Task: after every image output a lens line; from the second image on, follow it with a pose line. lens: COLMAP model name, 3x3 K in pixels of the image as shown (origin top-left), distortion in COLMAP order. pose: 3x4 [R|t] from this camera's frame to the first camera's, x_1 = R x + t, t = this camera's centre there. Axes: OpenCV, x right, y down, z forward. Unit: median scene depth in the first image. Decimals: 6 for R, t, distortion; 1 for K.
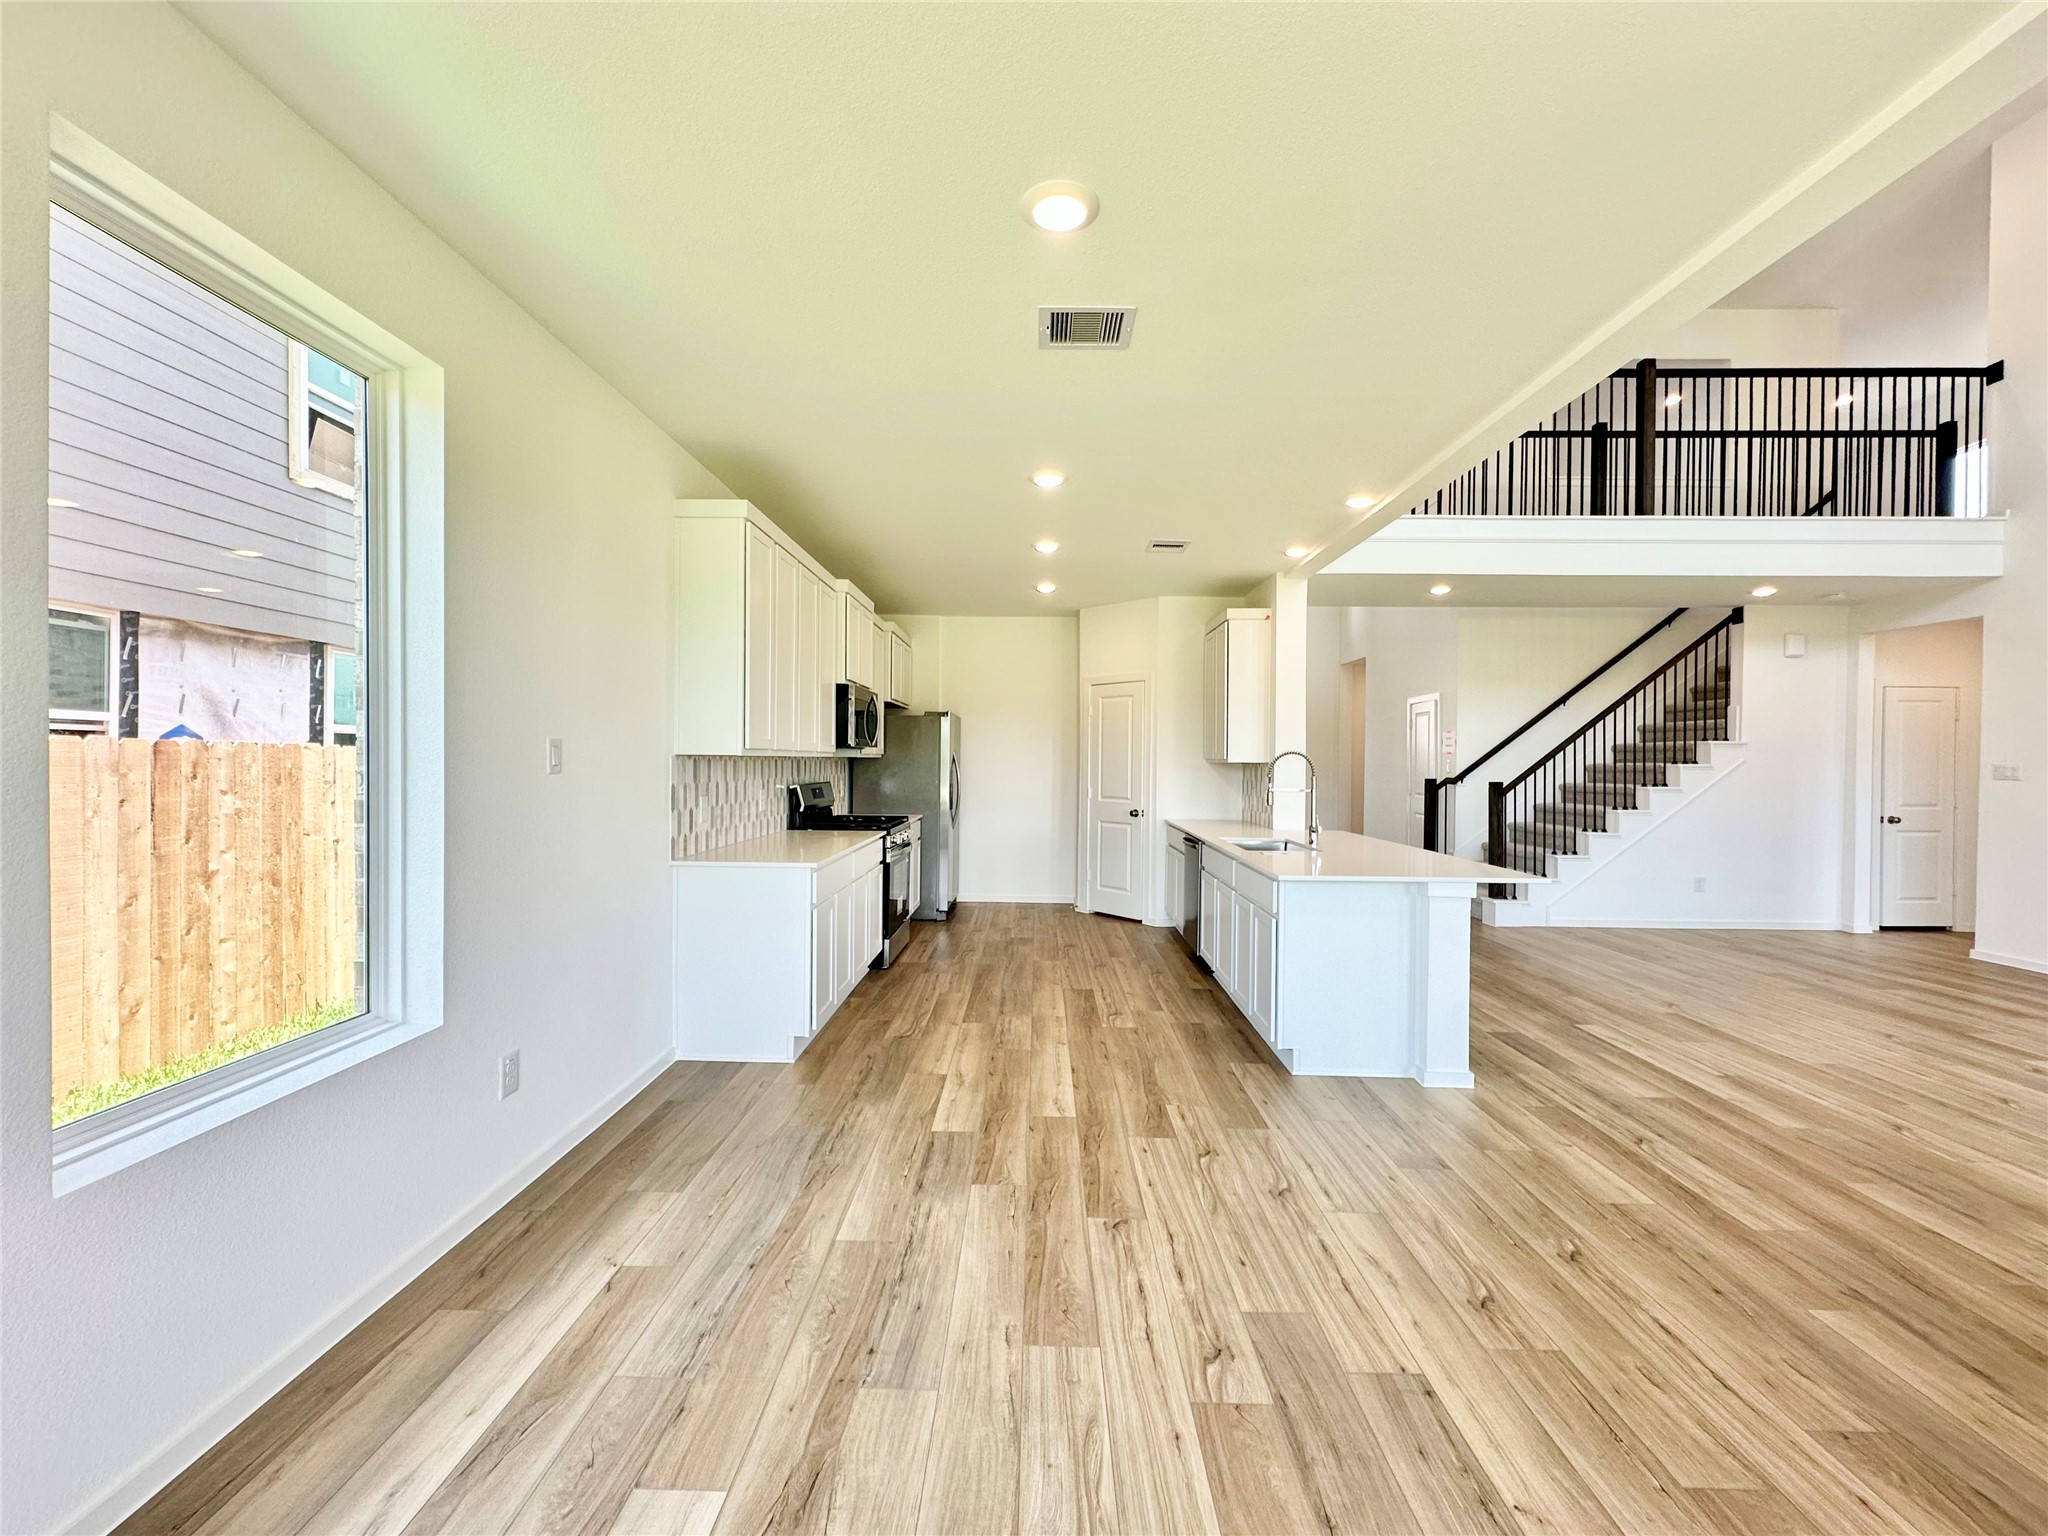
lens RADIAL K [[813.7, 0, 1018.2], [0, 813.7, 771.5], [0, 0, 1]] dist [-0.002455, 0.000000]
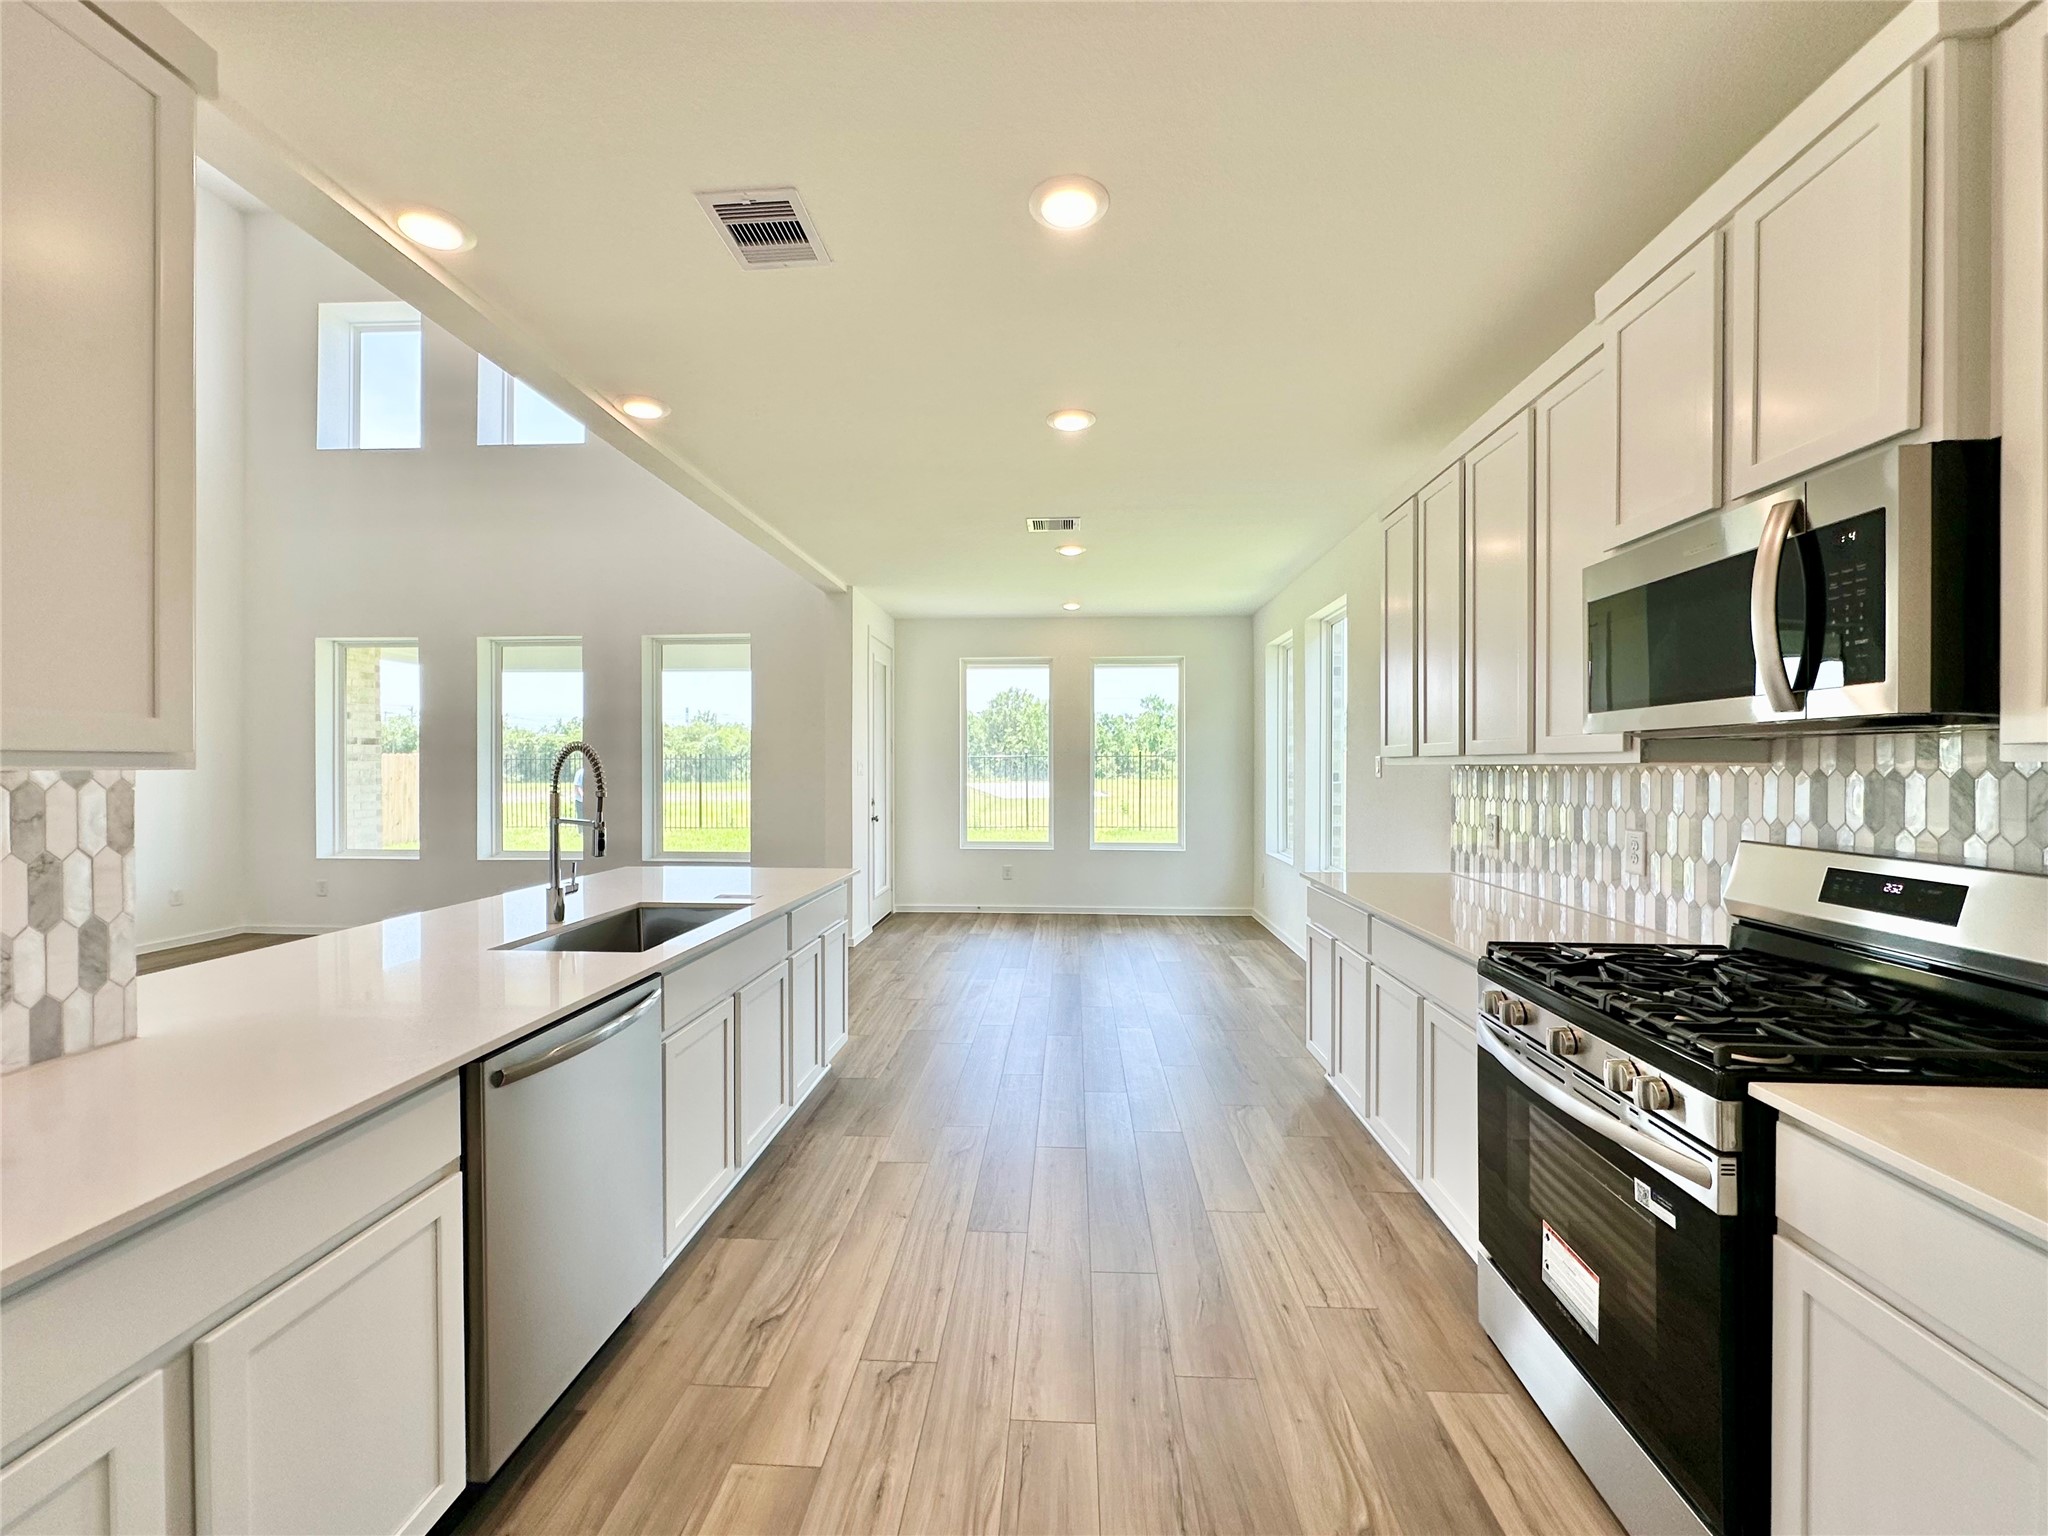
lens RADIAL K [[813.7, 0, 1017.7], [0, 813.7, 761.2], [0, 0, 1]] dist [-0.002455, 0.000000]
pose [[-0.999059, -0.010259, 0.042140, 0.037875], [-0.009921, 0.999917, 0.008237, -0.018418], [-0.042221, 0.007811, -0.999078, 1.298407]]
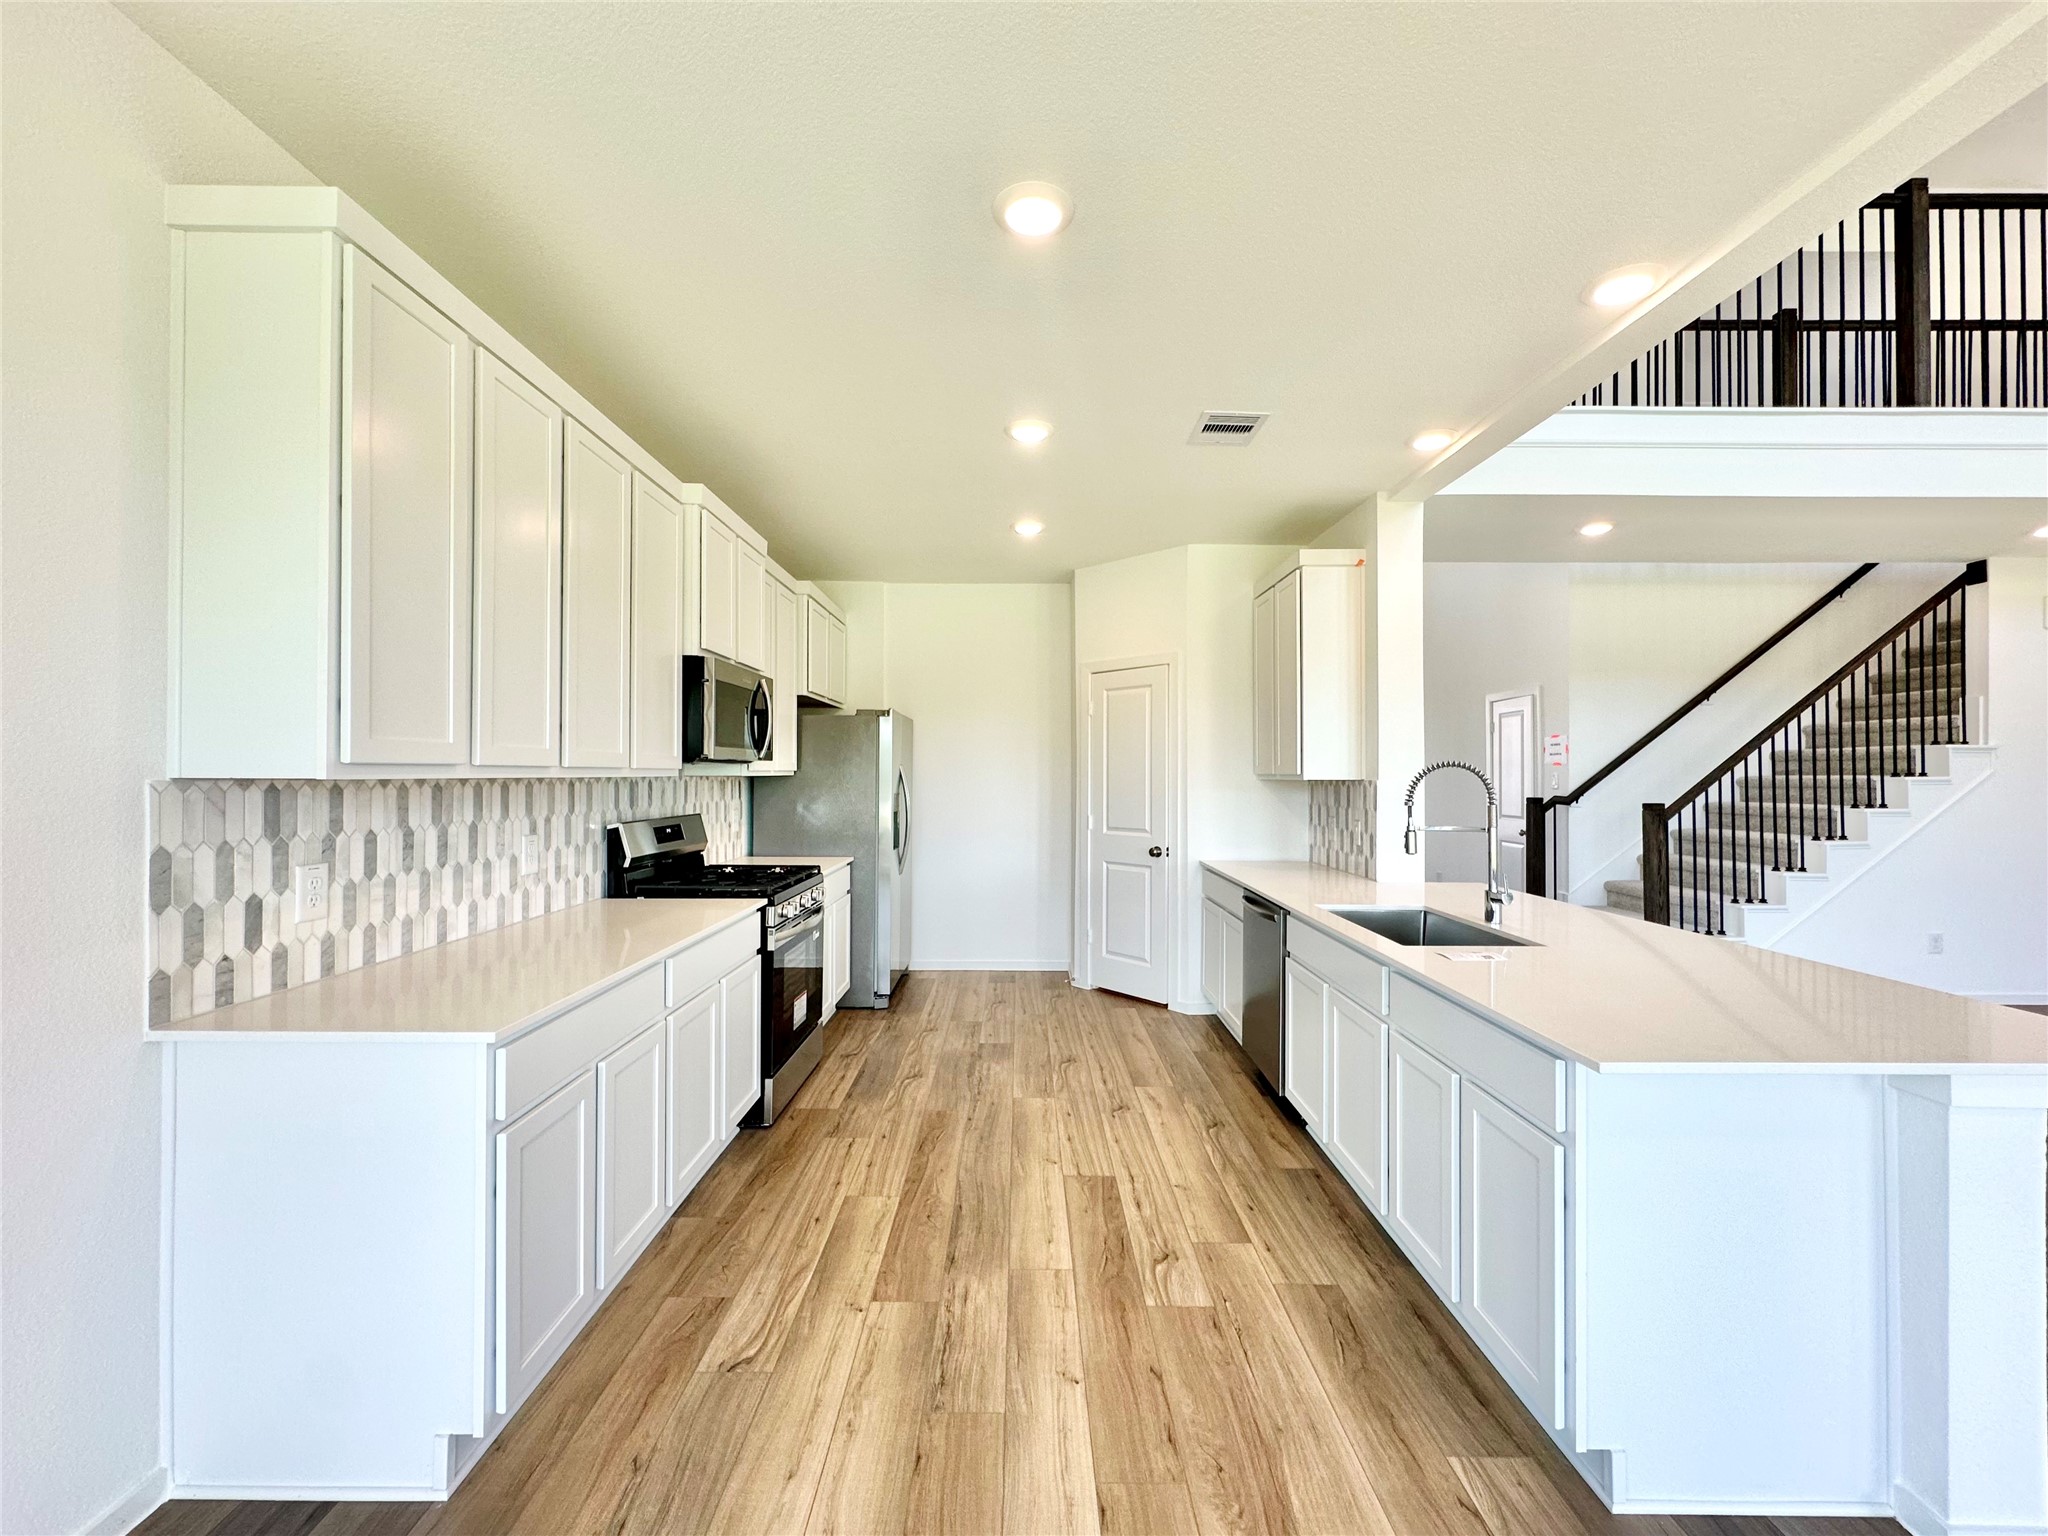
lens RADIAL K [[813.7, 0, 1018.2], [0, 813.7, 772.2], [0, 0, 1]] dist [-0.002455, 0.000000]
pose [[0.999707, -0.006673, 0.023253, 0.010084], [0.007052, 0.999843, -0.016275, -0.009024], [-0.023141, 0.016434, 0.999597, 0.366308]]
